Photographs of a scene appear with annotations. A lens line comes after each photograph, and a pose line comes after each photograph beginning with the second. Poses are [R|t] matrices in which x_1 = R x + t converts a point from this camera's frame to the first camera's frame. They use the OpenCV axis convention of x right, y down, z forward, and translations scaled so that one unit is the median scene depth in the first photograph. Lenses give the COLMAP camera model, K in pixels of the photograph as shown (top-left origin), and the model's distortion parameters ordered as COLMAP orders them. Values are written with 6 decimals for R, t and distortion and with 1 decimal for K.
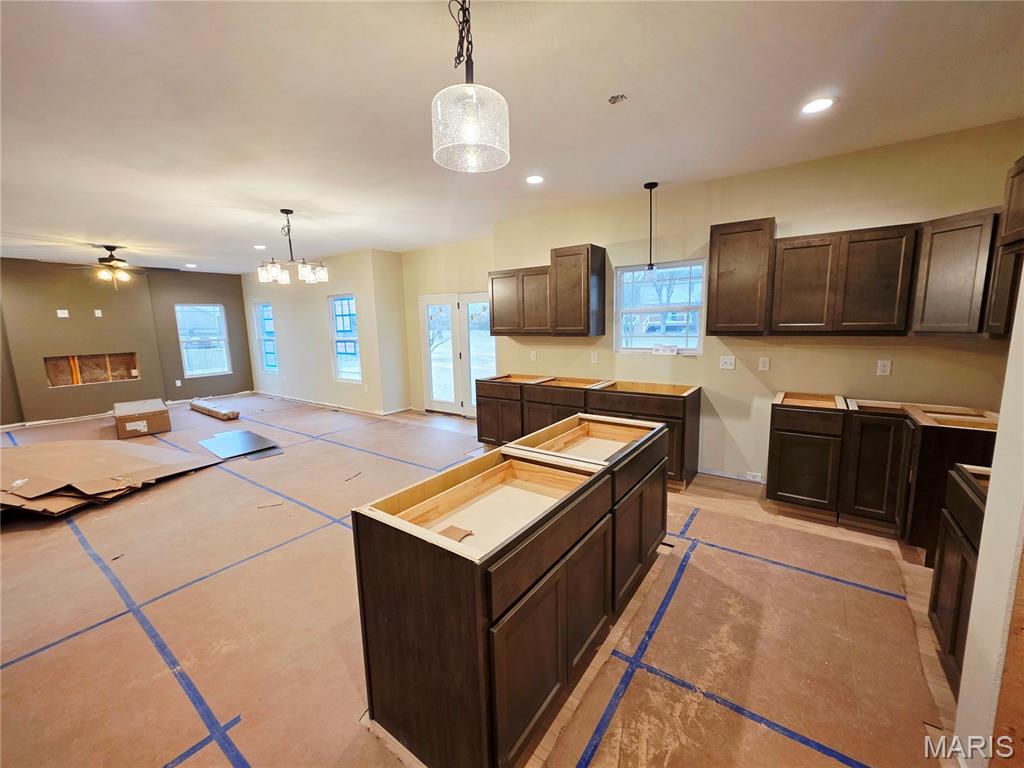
lens RADIAL K [[411.4, 0, 517.3], [0, 411.4, 383.0], [0, 0, 1]] dist [0.000859, 0.000147]
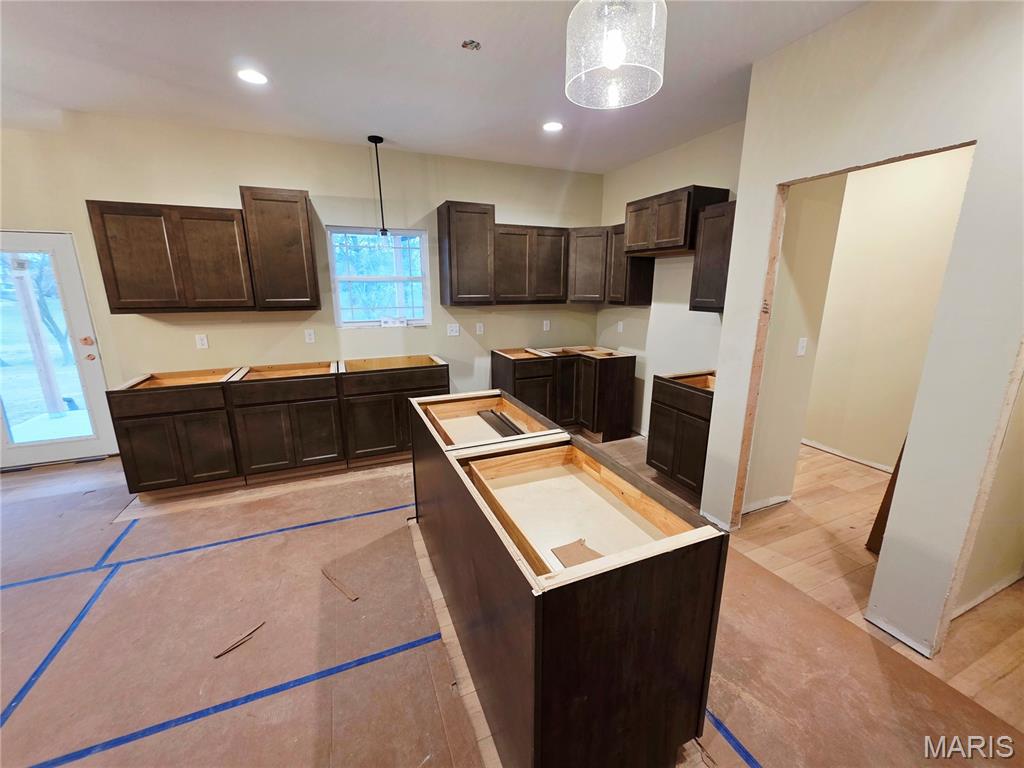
lens RADIAL K [[411.4, 0, 513.2], [0, 411.4, 382.1], [0, 0, 1]] dist [0.000859, 0.000147]
pose [[0.525184, -0.174525, 0.832900, -0.356767], [0.116010, 0.984290, 0.133097, -0.040499], [-0.843044, 0.026724, 0.537180, 0.271950]]
